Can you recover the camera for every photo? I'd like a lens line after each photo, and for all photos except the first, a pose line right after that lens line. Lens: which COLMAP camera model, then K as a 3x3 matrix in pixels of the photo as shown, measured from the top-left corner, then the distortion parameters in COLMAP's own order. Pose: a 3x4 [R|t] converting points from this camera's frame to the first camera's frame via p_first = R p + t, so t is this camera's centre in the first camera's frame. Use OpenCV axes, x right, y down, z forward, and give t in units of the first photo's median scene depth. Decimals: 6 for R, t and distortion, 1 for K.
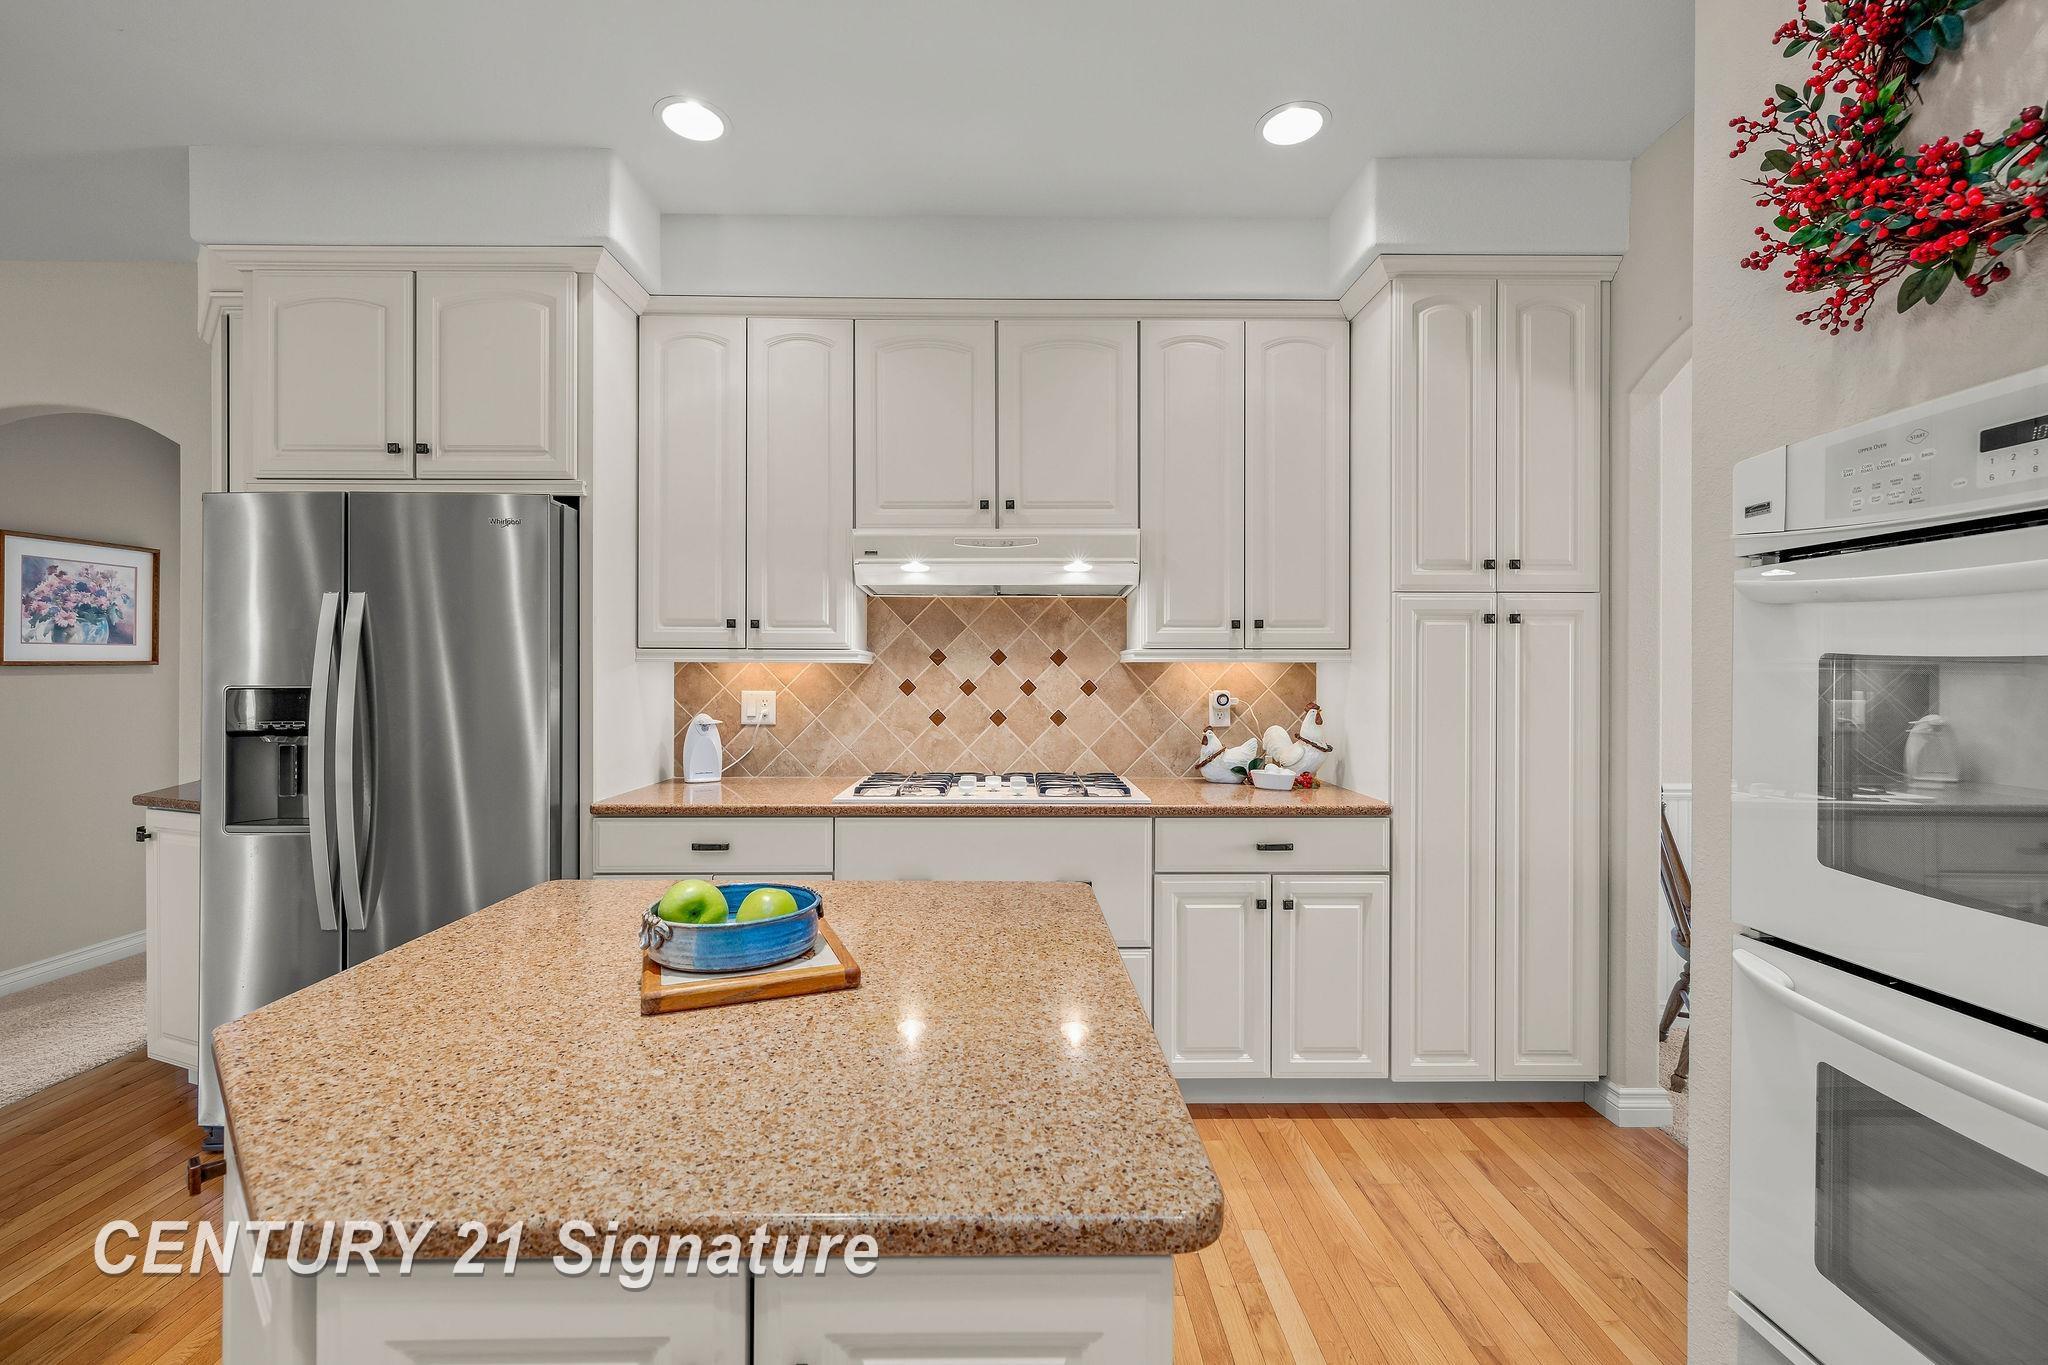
lens RADIAL K [[879.1, 0, 1024.0], [0, 879.1, 682.5], [0, 0, 1]] dist [-0.000283, 0.000407]
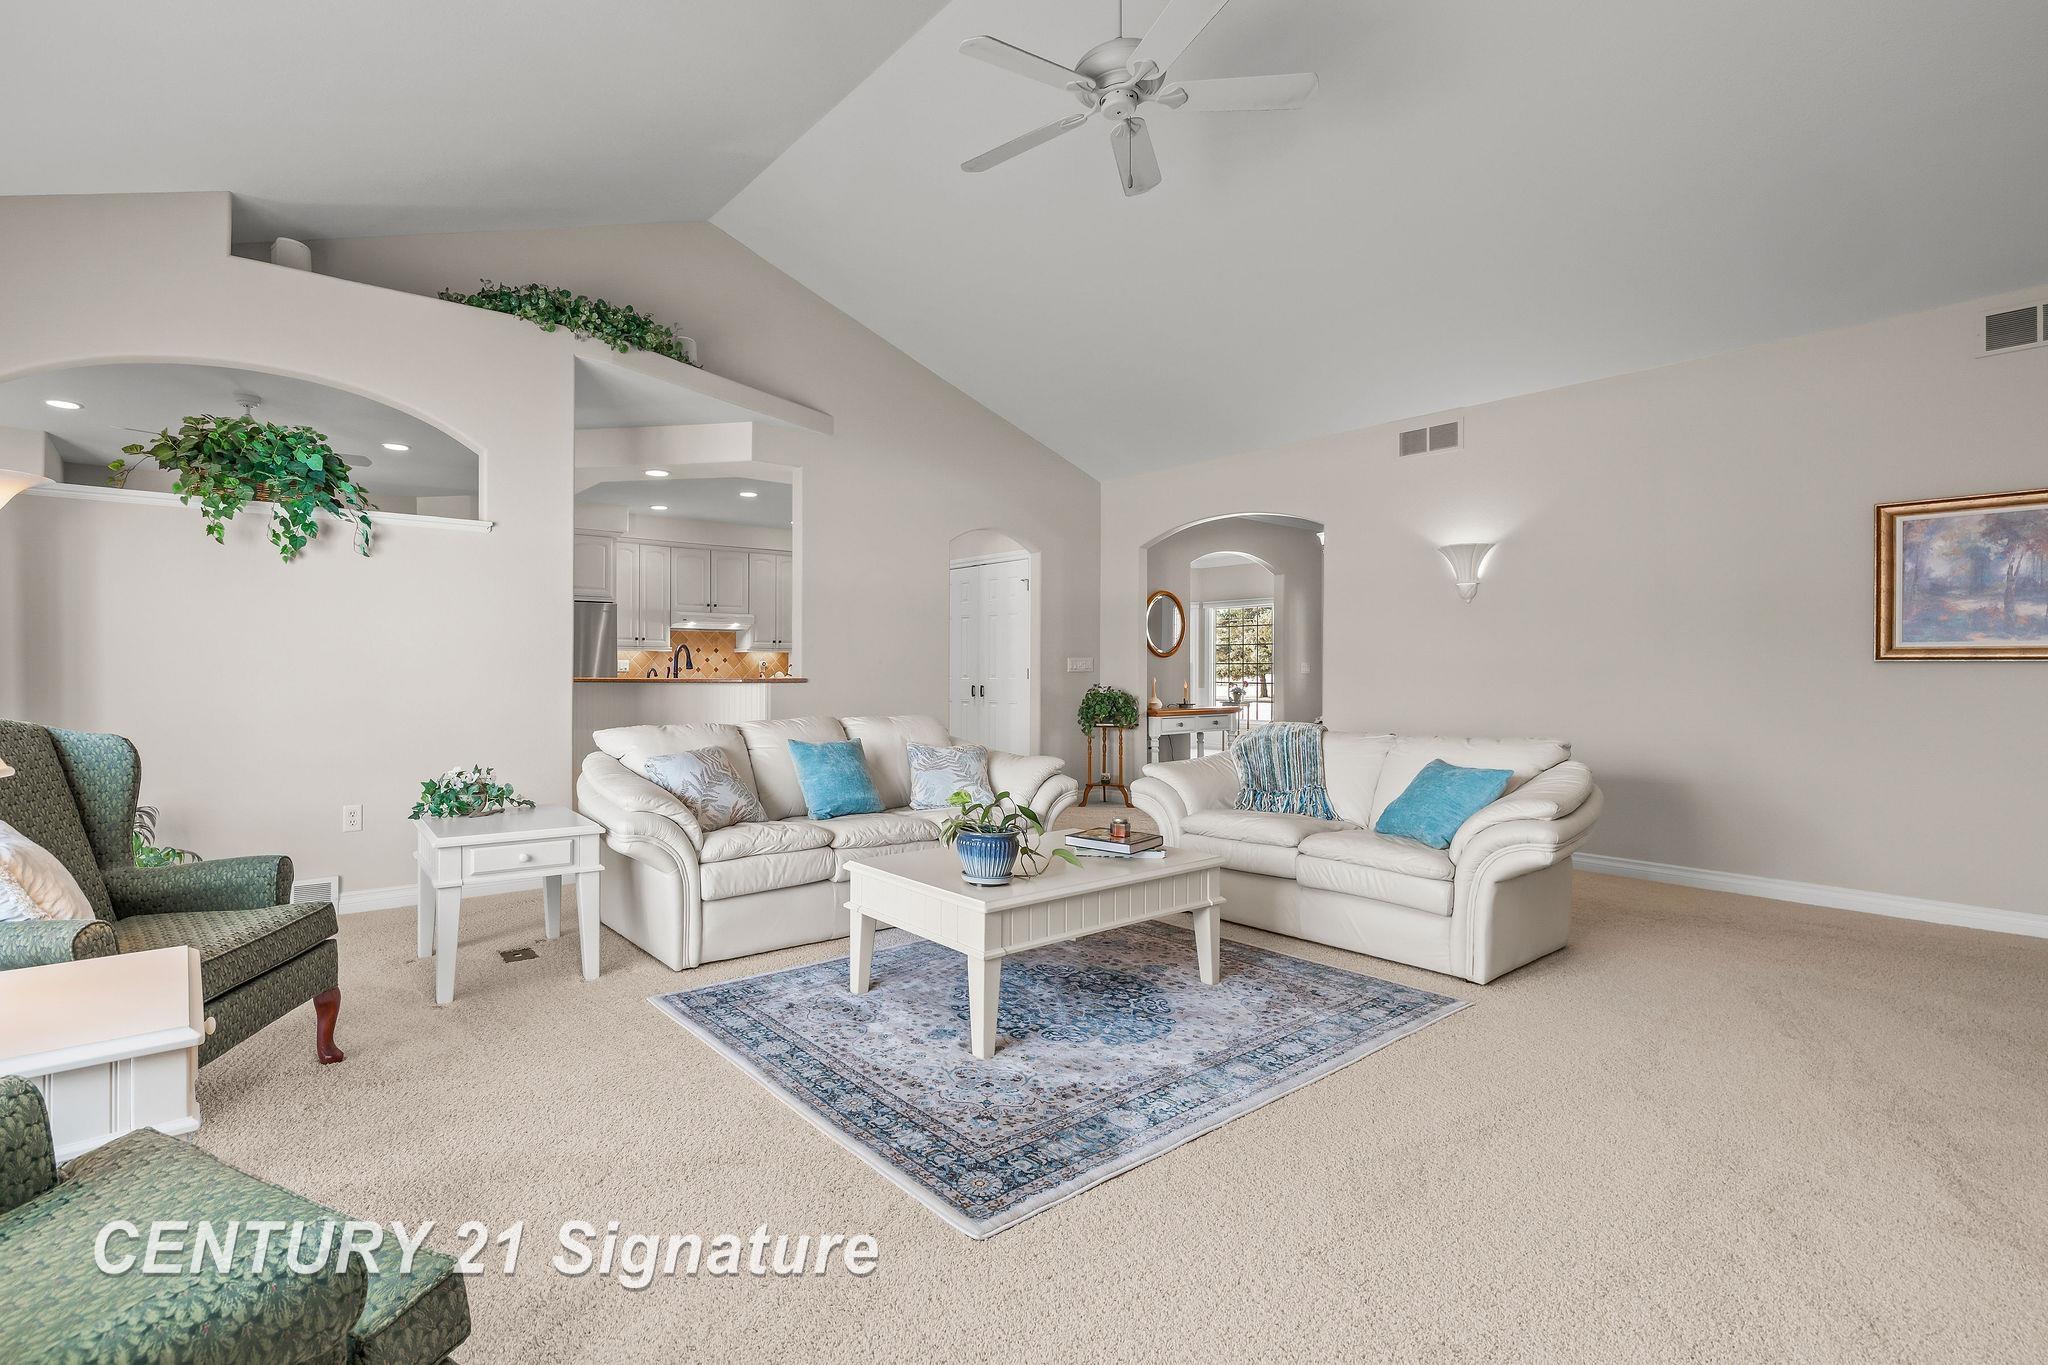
lens RADIAL K [[879.1, 0, 1024.0], [0, 879.1, 682.5], [0, 0, 1]] dist [-0.000283, 0.000407]
pose [[0.999985, 0.004236, -0.003412, 1.202820], [-0.004246, 0.999986, -0.003103, 0.097628], [0.003399, 0.003118, 0.999989, -2.400184]]
